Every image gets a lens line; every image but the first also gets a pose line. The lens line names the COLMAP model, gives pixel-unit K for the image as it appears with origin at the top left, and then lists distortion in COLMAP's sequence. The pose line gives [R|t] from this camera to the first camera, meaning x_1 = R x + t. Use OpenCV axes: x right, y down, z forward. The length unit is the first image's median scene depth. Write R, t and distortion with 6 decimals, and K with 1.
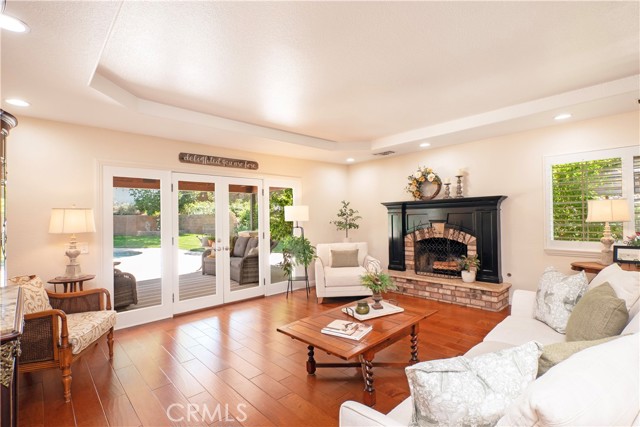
lens RADIAL K [[302.3, 0, 339.2], [0, 302.3, 226.1], [0, 0, 1]] dist [0.001042, 0.000005]
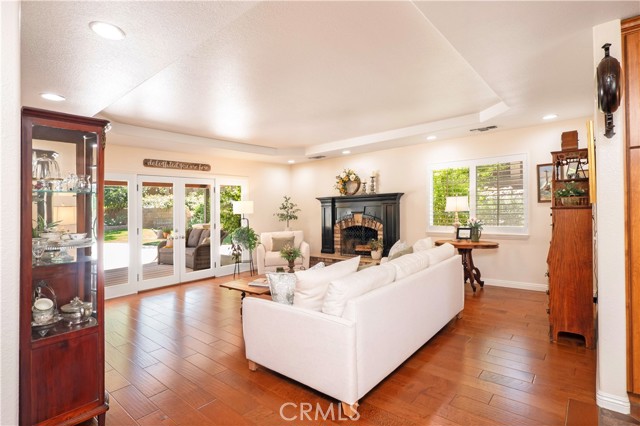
lens RADIAL K [[315.2, 0, 329.6], [0, 315.2, 201.4], [0, 0, 1]] dist [-0.001120, -0.000189]
pose [[0.995873, -0.008389, 0.090372, 0.087913], [0.013254, 0.998487, -0.053366, 0.005838], [-0.089787, 0.054344, 0.994477, -0.276775]]
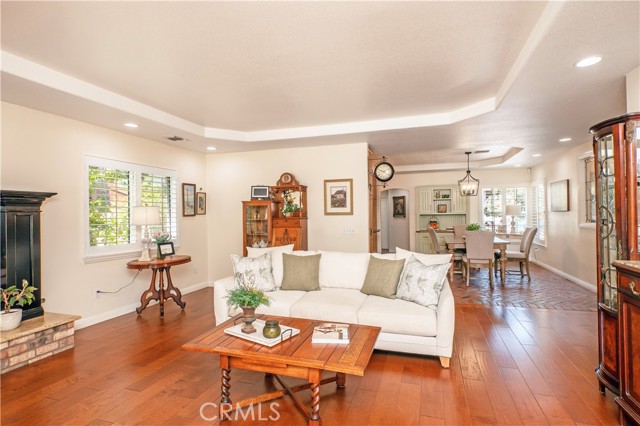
lens RADIAL K [[325.0, 0, 320.0], [0, 325.0, 213.0], [0, 0, 1]] dist [0.008822, -0.000216]
pose [[-0.431581, 0.024263, 0.901748, -0.372623], [0.037454, 0.999258, -0.008962, -0.015378], [-0.901296, 0.029906, -0.432170, 0.600534]]
